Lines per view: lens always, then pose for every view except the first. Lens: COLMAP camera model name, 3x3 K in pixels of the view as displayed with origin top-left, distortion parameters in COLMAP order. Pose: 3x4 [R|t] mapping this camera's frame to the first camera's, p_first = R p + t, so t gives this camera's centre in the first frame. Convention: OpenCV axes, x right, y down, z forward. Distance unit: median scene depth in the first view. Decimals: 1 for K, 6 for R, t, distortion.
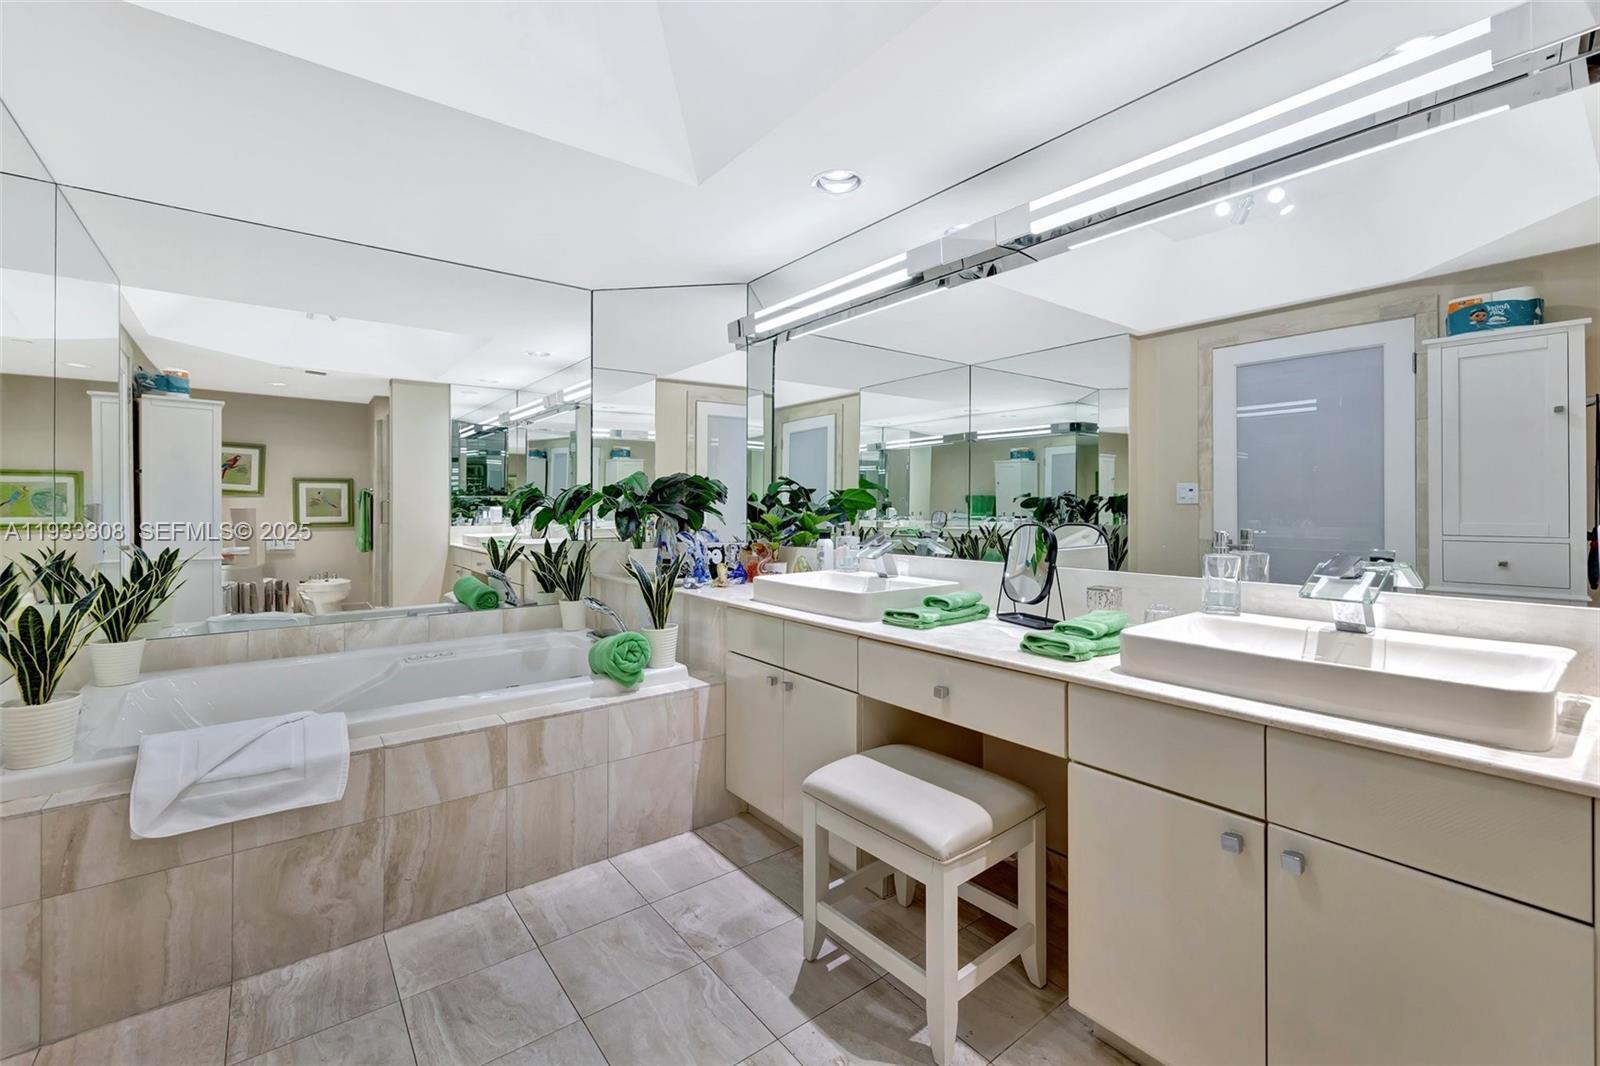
lens RADIAL K [[682.4, 0, 783.0], [0, 682.4, 517.2], [0, 0, 1]] dist [-0.000084, -0.000388]
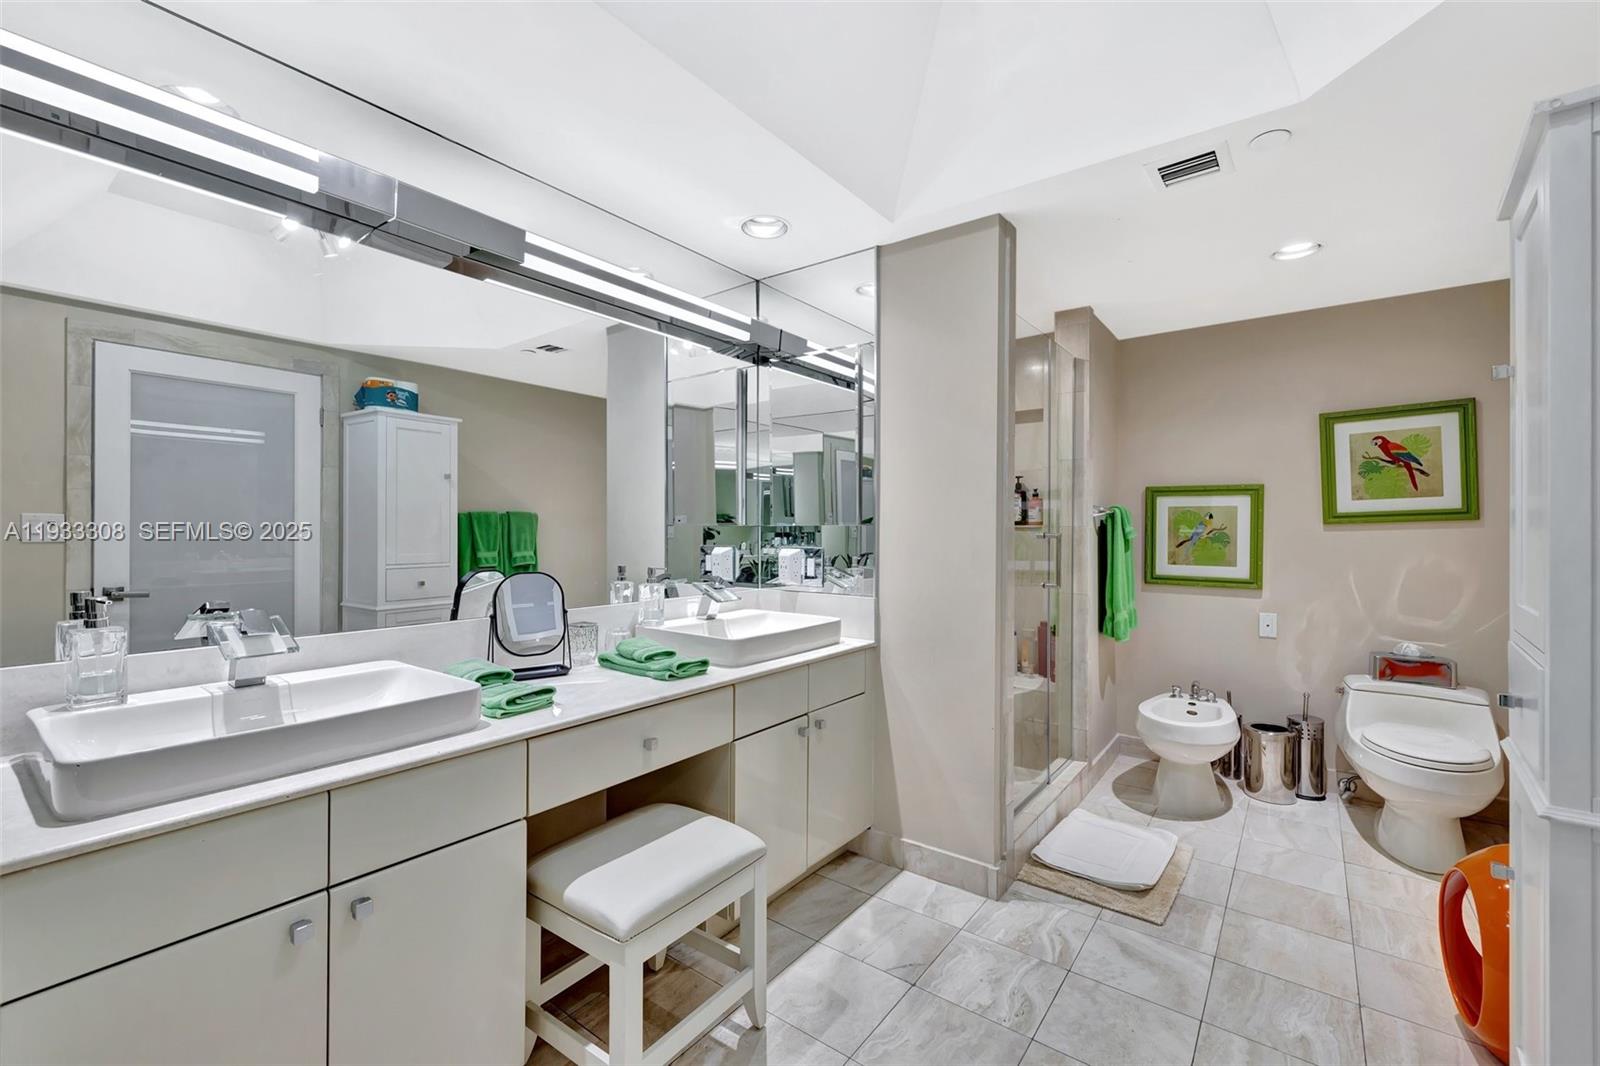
lens RADIAL K [[672.1, 0, 797.3], [0, 672.1, 526.2], [0, 0, 1]] dist [0.006863, 0.000119]
pose [[-0.268839, 0.011033, 0.963122, -0.433121], [0.012478, 0.999890, -0.007971, -0.025475], [-0.963104, 0.009875, -0.268947, 0.602538]]
